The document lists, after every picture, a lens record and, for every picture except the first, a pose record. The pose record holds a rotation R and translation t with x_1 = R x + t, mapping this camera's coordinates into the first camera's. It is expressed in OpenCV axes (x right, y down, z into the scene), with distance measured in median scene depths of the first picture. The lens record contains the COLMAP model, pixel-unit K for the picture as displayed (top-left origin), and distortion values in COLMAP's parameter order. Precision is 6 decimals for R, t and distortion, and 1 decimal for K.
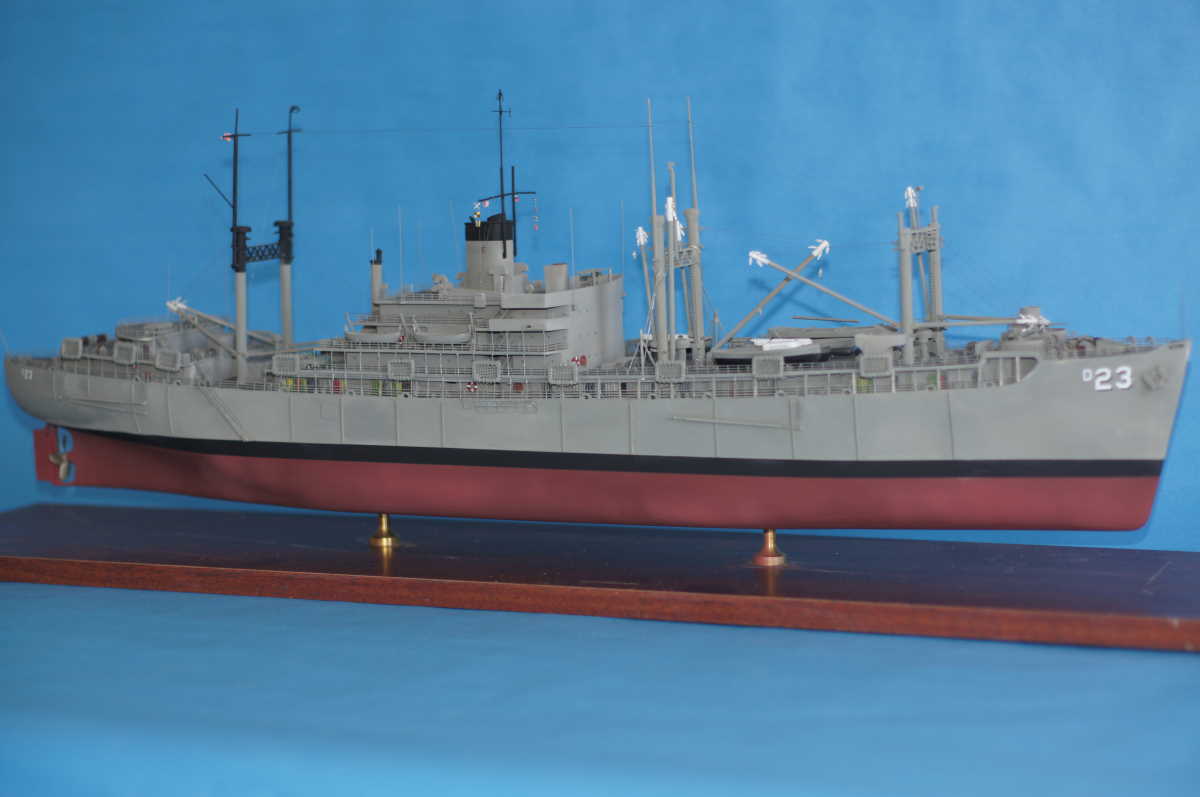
lens RADIAL K [[2820.9, 0, 600.0], [0, 2820.9, 398.5], [0, 0, 1]] dist [-0.144688, -0.107919]
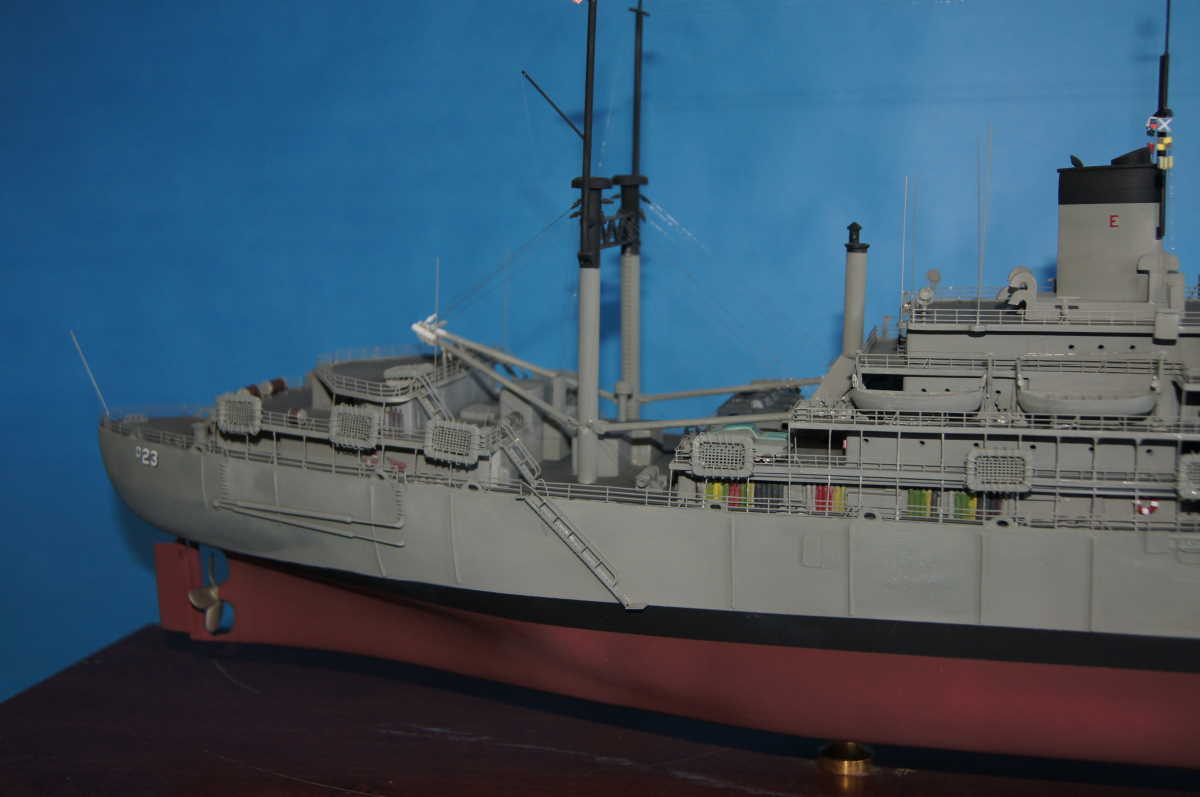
lens RADIAL K [[1461.5, 0, 600.0], [0, 1461.5, 398.5], [0, 0, 1]] dist [-0.035828, -0.012505]
pose [[0.987686, -0.017303, 0.155491, -0.177771], [0.011515, 0.999210, 0.038045, -0.032995], [-0.156027, -0.035786, 0.987104, 0.778896]]
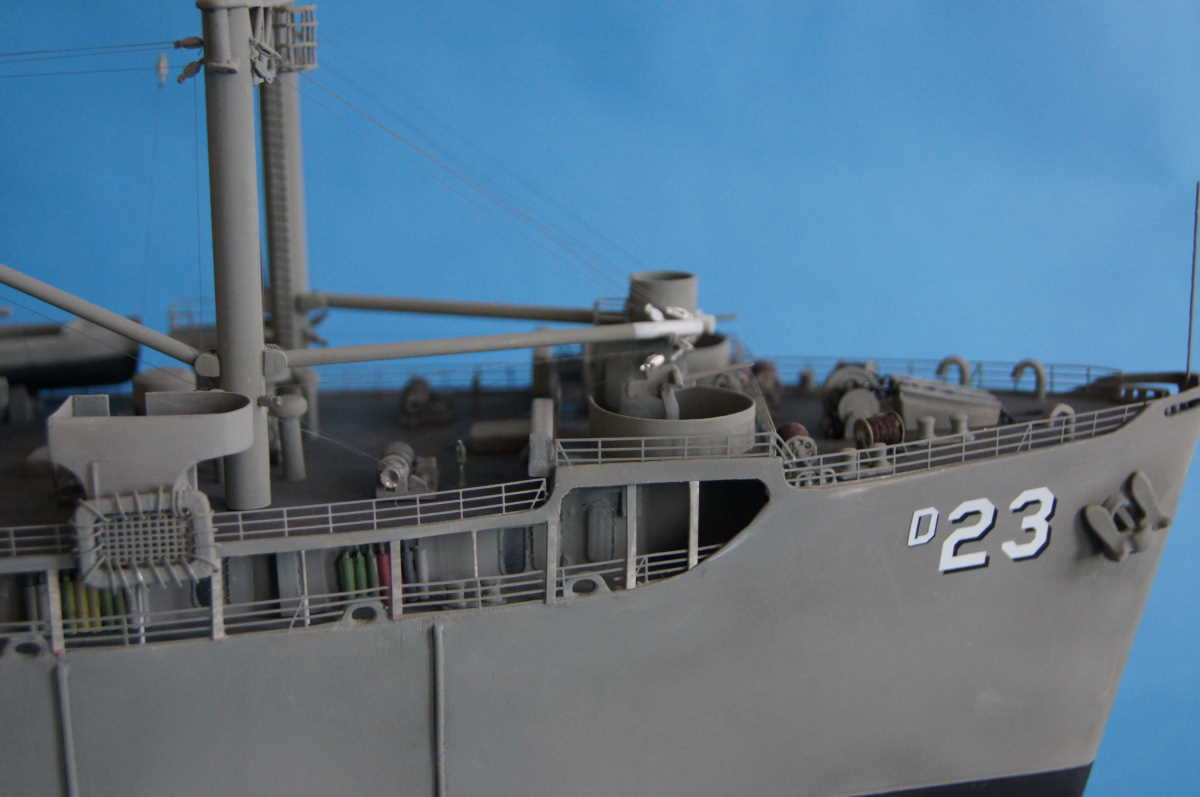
lens RADIAL K [[2059.3, 0, 600.0], [0, 2059.3, 398.5], [0, 0, 1]] dist [-0.039125, 0.131246]
pose [[0.900835, -0.060855, 0.429875, 0.053607], [0.020302, 0.994949, 0.098304, -0.038817], [-0.433687, -0.079829, 0.897521, 0.774093]]
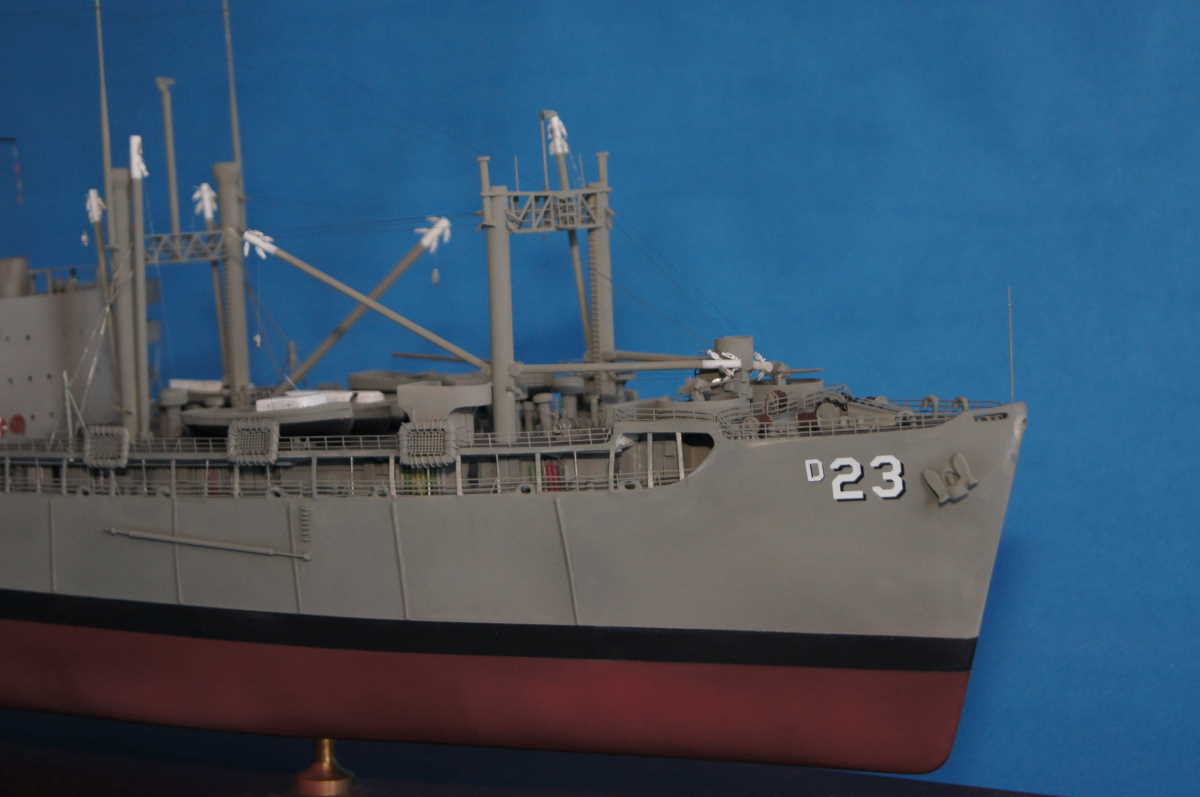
lens RADIAL K [[2691.0, 0, 600.0], [0, 2691.0, 398.5], [0, 0, 1]] dist [0.031161, -0.082038]
pose [[0.989457, 0.015362, -0.144007, 0.191117], [-0.018036, 0.999688, -0.017282, -0.011354], [0.143697, 0.019697, 0.989426, 0.475649]]
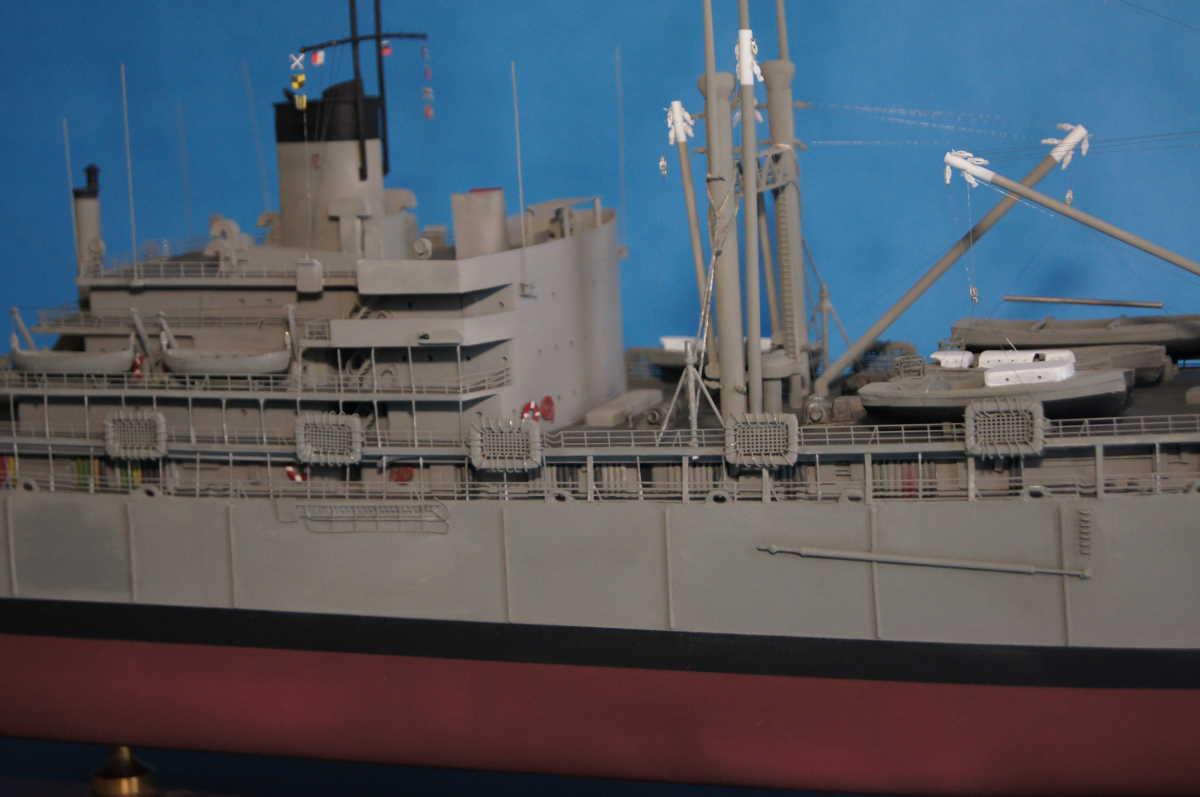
lens RADIAL K [[2691.0, 0, 600.0], [0, 2691.0, 398.5], [0, 0, 1]] dist [0.031161, -0.082038]
pose [[0.998382, -0.023821, 0.051628, -0.019536], [0.022205, 0.999252, 0.031658, -0.028224], [-0.052344, -0.030460, 0.998164, 0.580059]]
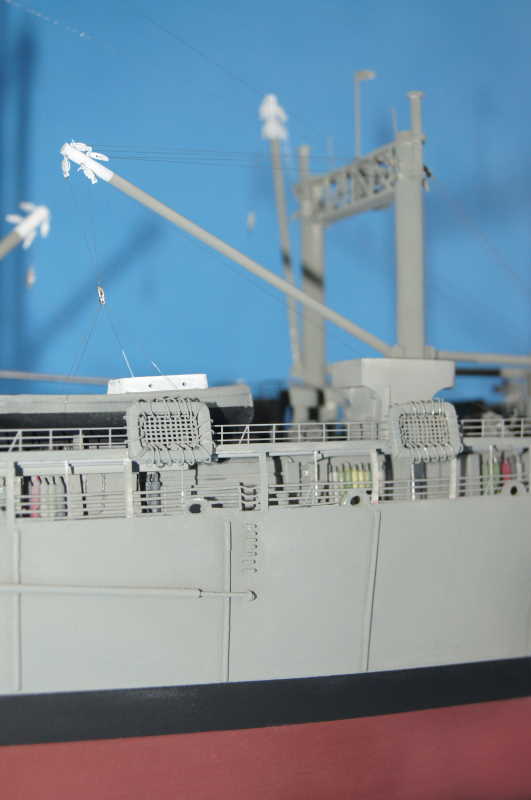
lens RADIAL K [[1480.4, 0, 265.5], [0, 1480.4, 400.0], [0, 0, 1]] dist [0.012890, 0.034683]
pose [[0.676634, 0.072380, 0.732754, -0.071032], [0.059790, 0.986470, -0.152652, 0.014326], [-0.733888, 0.147101, 0.663151, 0.823807]]
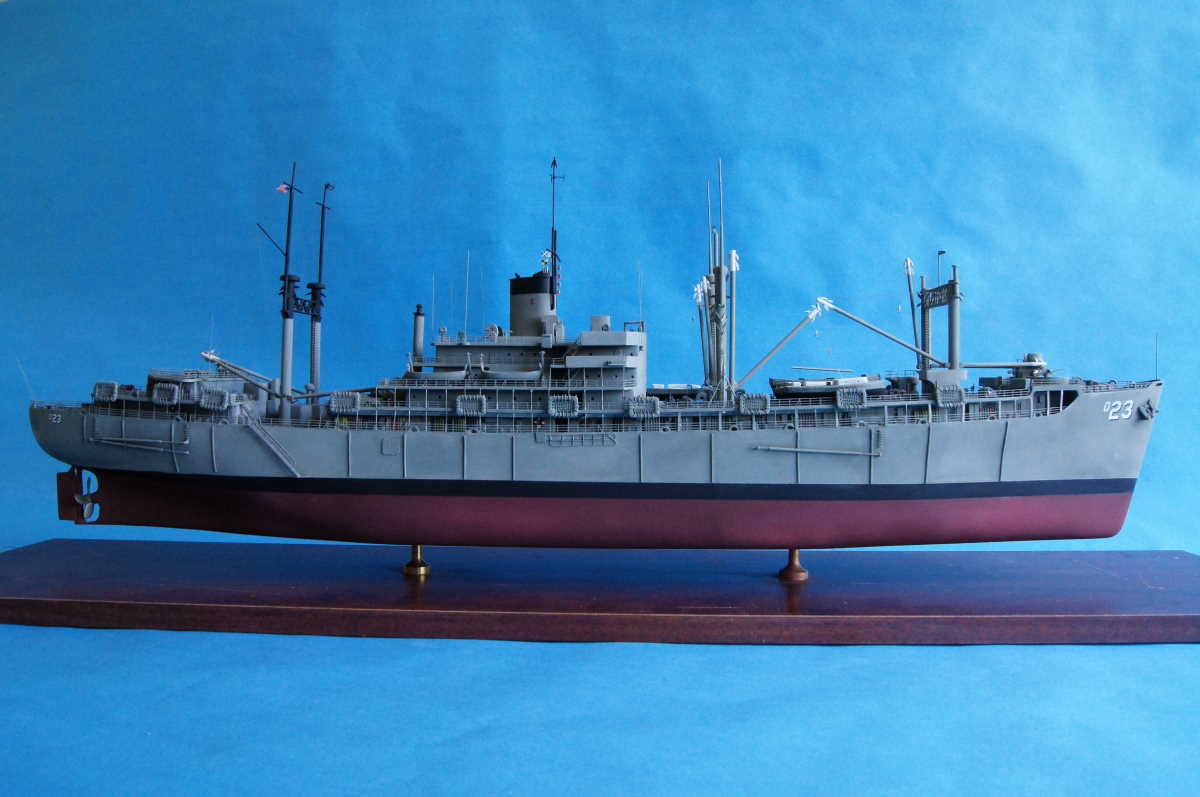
lens RADIAL K [[943.1, 0, 600.0], [0, 943.1, 398.5], [0, 0, 1]] dist [-0.087499, 0.007868]
pose [[0.927838, 0.022732, 0.372289, -0.157776], [0.012223, 0.995752, -0.091263, 0.019582], [-0.372782, 0.089228, 0.923619, 0.671455]]
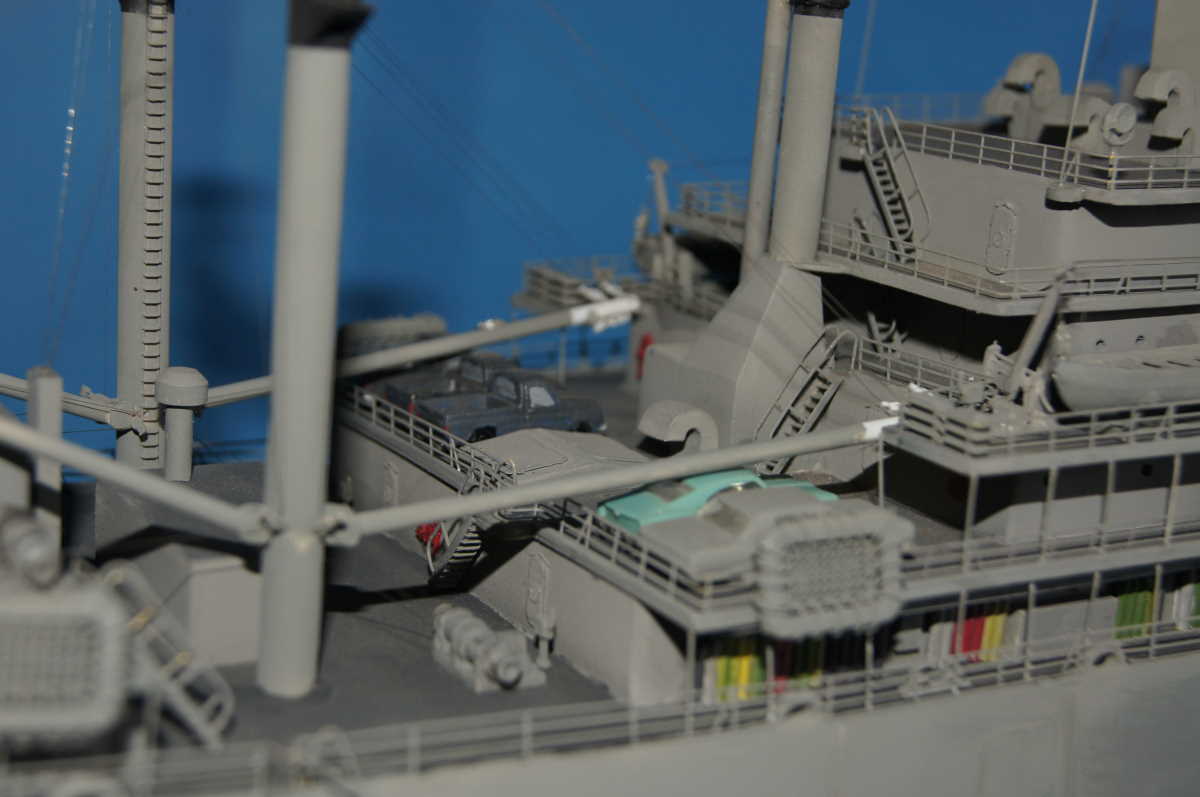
lens RADIAL K [[2059.3, 0, 600.0], [0, 2059.3, 398.5], [0, 0, 1]] dist [-0.039125, 0.131246]
pose [[0.592059, -0.131749, 0.795053, -0.230431], [0.034284, 0.989771, 0.138485, -0.043120], [-0.805165, -0.054734, 0.590520, 0.967212]]
